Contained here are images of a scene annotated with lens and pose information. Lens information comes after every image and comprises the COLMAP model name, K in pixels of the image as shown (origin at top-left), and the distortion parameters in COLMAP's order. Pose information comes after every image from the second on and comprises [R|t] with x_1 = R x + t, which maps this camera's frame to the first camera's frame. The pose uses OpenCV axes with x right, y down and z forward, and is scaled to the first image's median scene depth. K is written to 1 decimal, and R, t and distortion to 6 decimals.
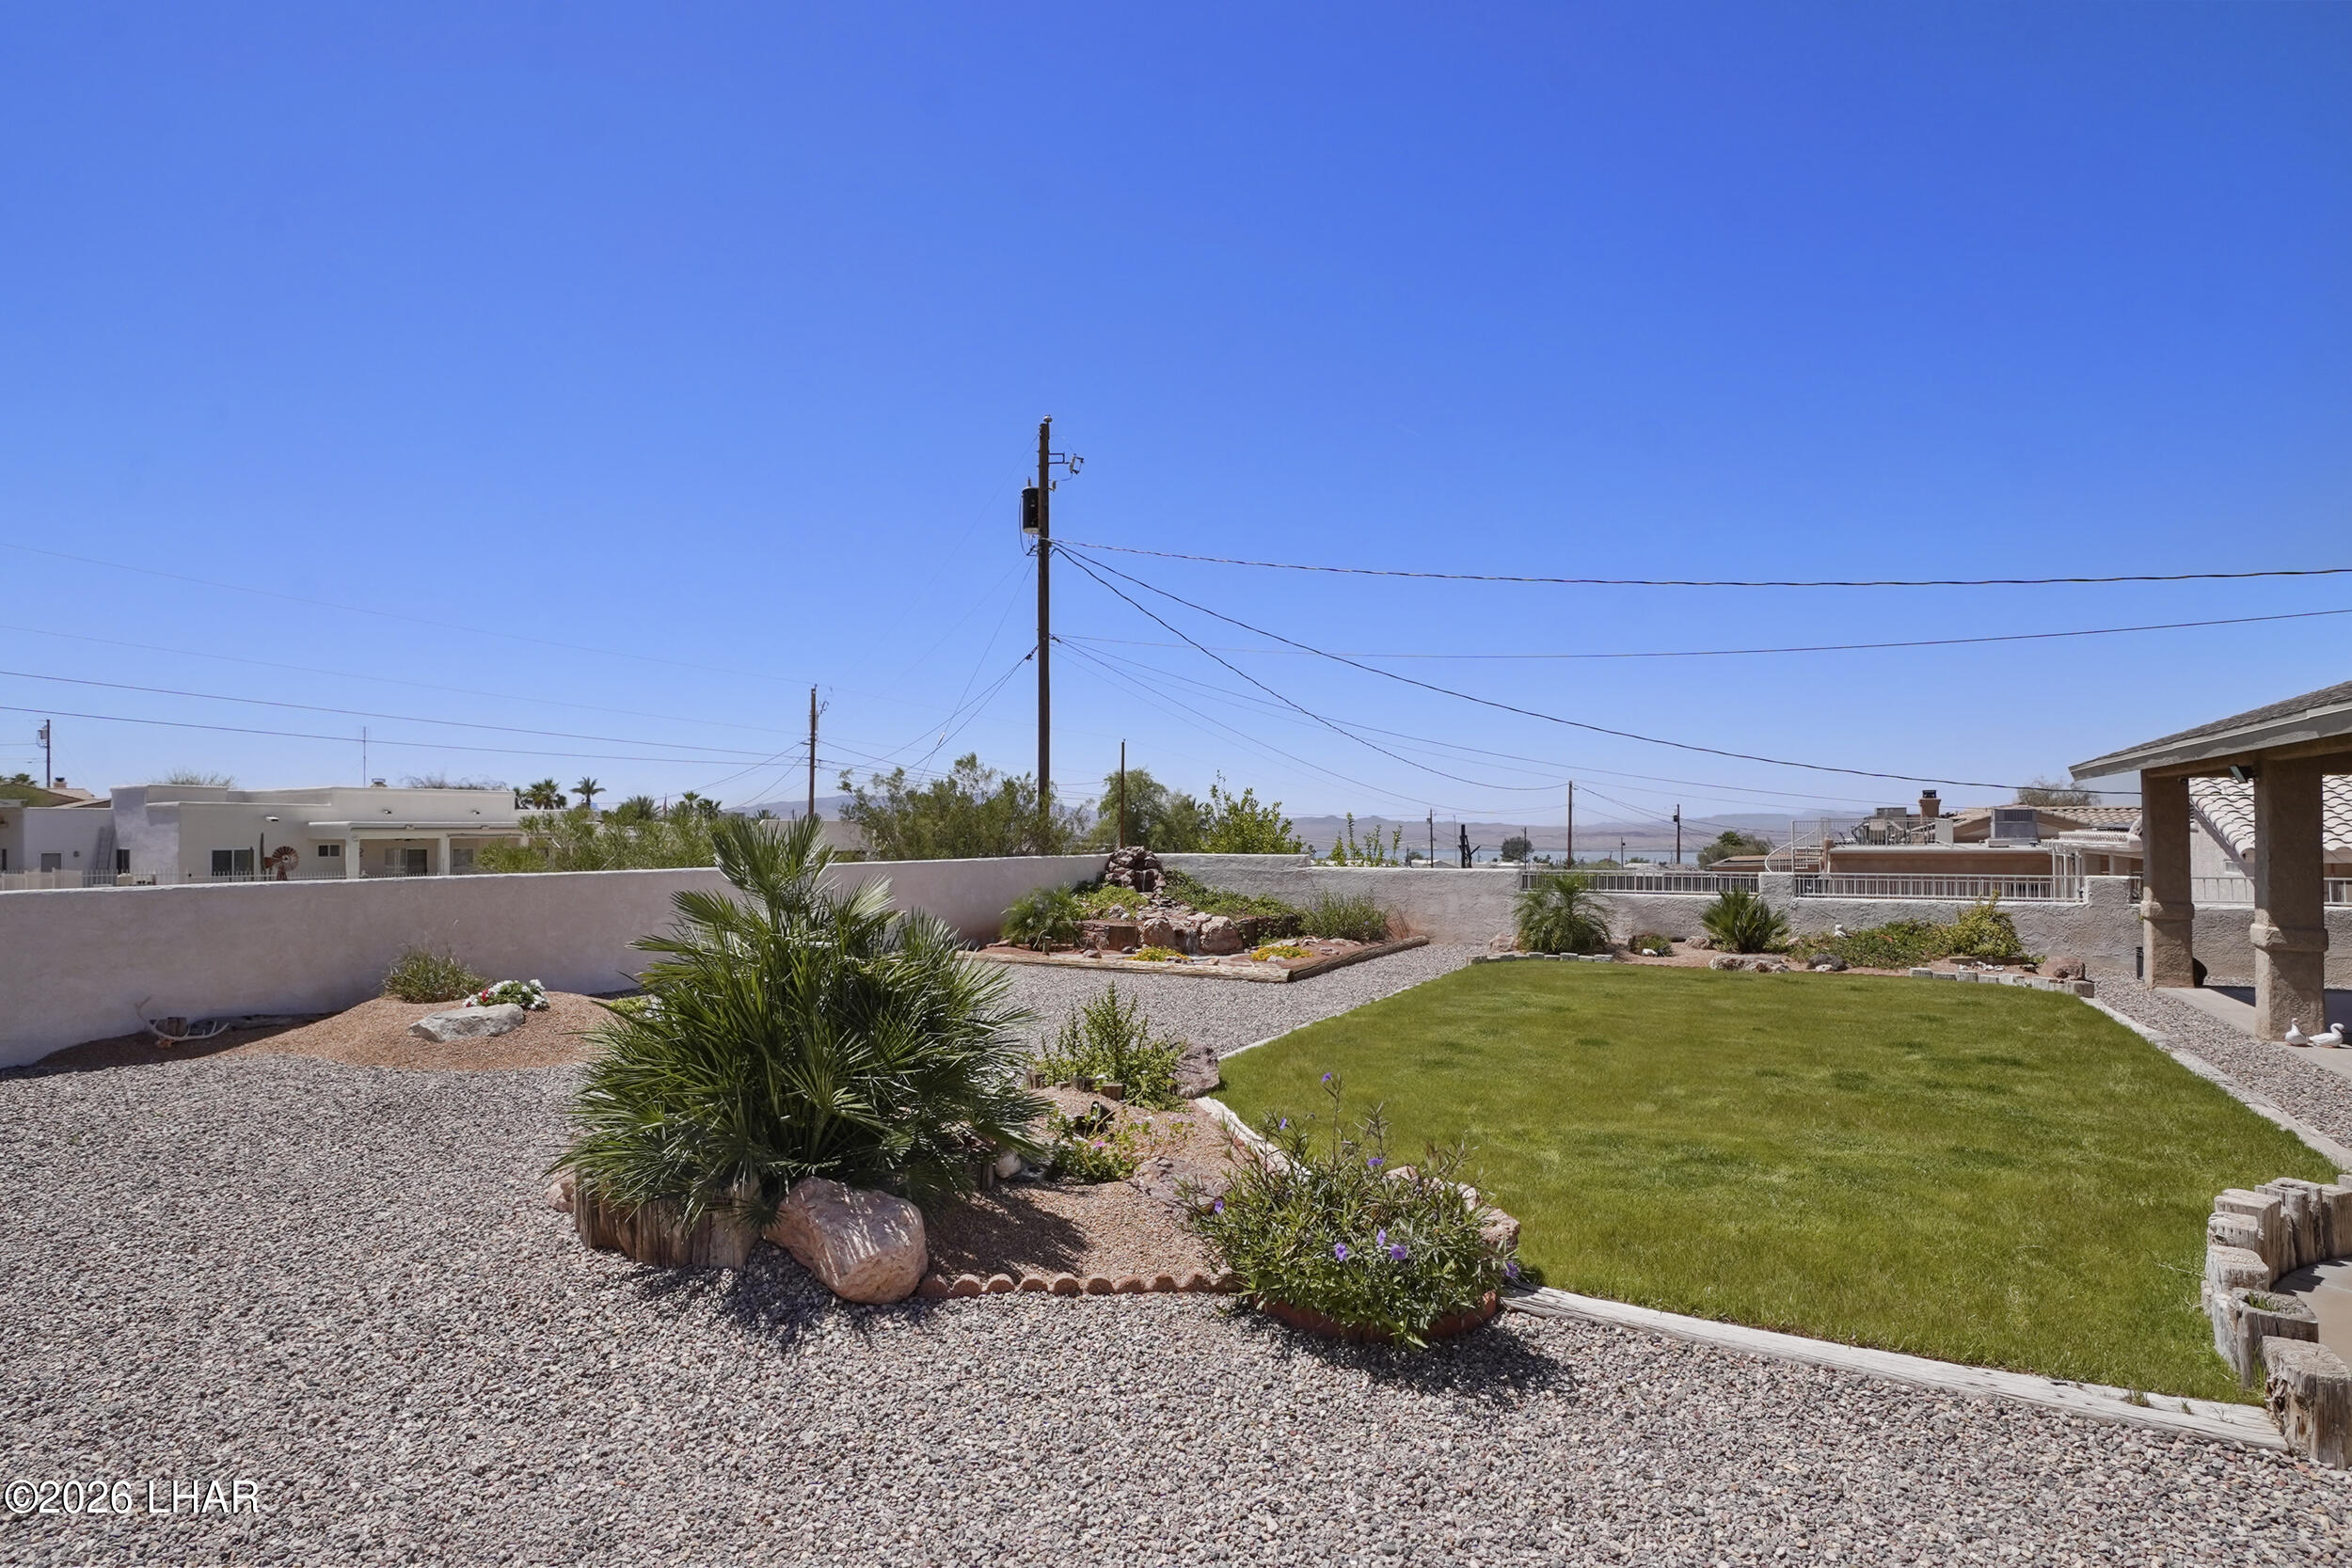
lens RADIAL K [[1148.5, 0, 1171.3], [0, 1148.5, 807.1], [0, 0, 1]] dist [-0.019252, -0.002829]
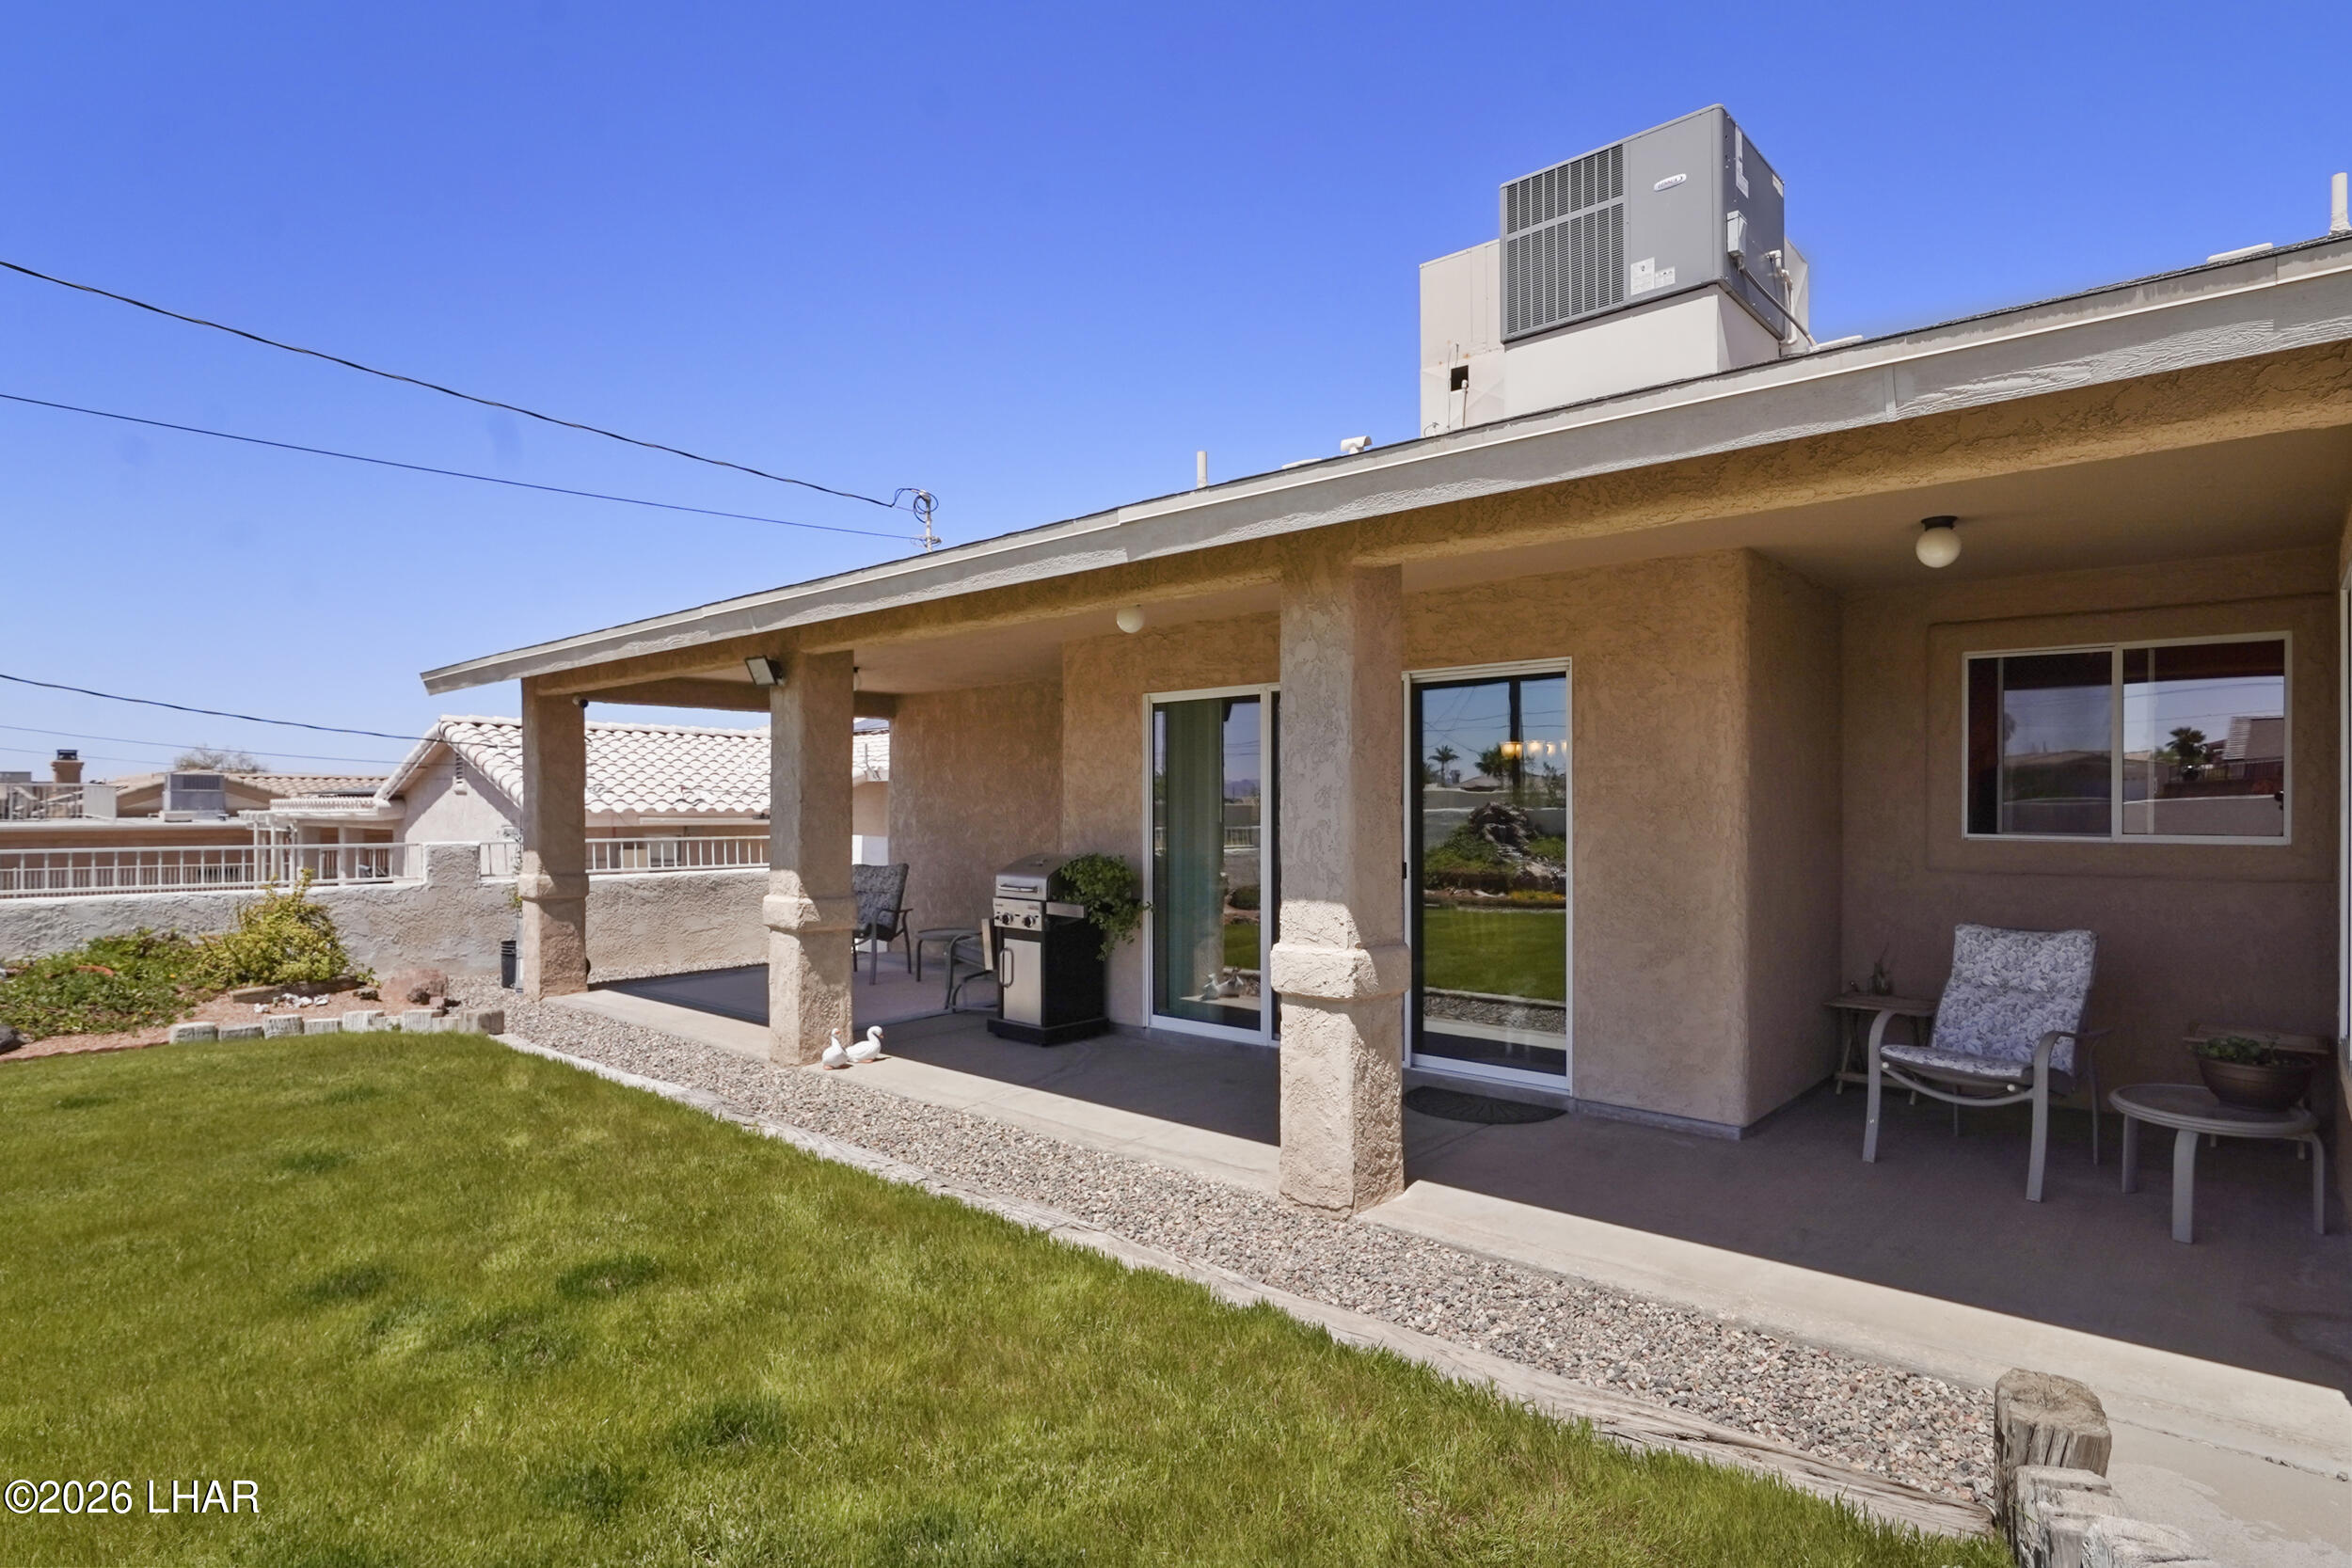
lens RADIAL K [[1227.3, 0, 1179.6], [0, 1227.3, 819.4], [0, 0, 1]] dist [-0.019036, -0.000590]
pose [[0.223018, -0.004590, 0.974804, 0.160565], [-0.020623, 0.999743, 0.009426, 0.024536], [-0.974596, -0.022206, 0.222866, 0.320084]]
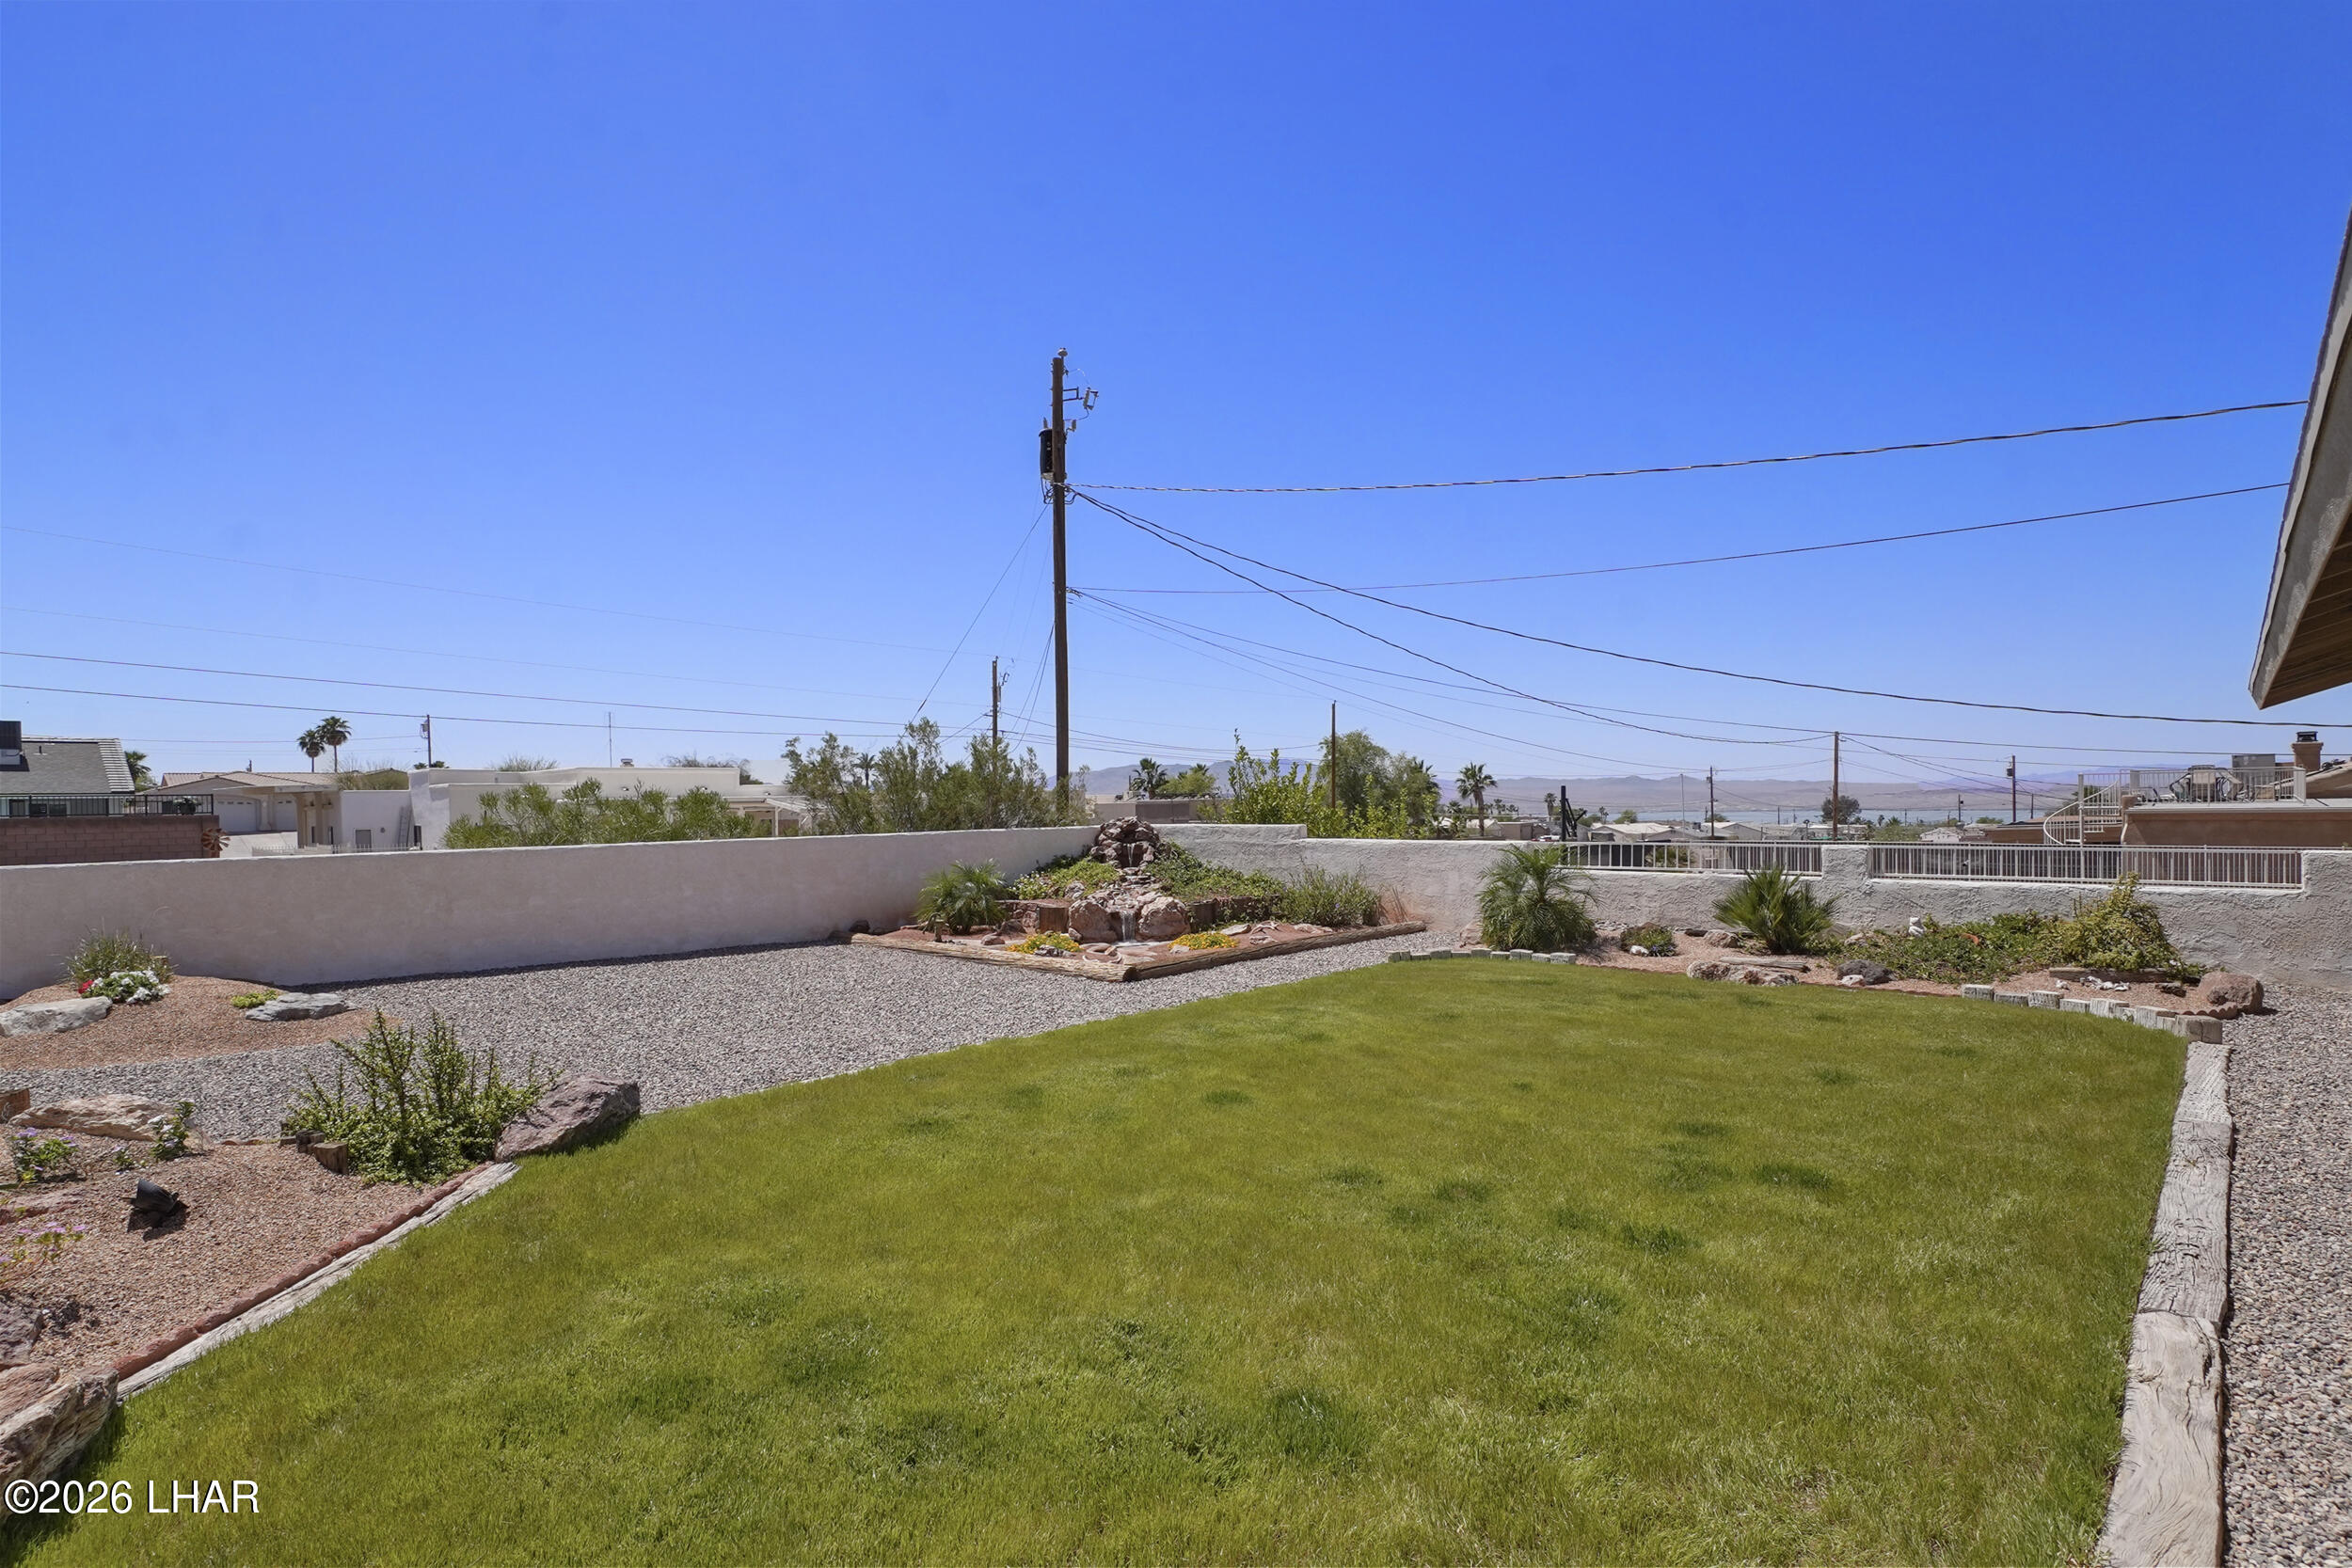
lens RADIAL K [[1148.5, 0, 1171.3], [0, 1148.5, 807.1], [0, 0, 1]] dist [-0.019252, -0.002829]
pose [[0.971101, -0.011728, -0.238380, 0.251880], [0.018853, 0.999440, 0.027631, 0.002991], [0.237923, -0.031326, 0.970779, 0.154184]]
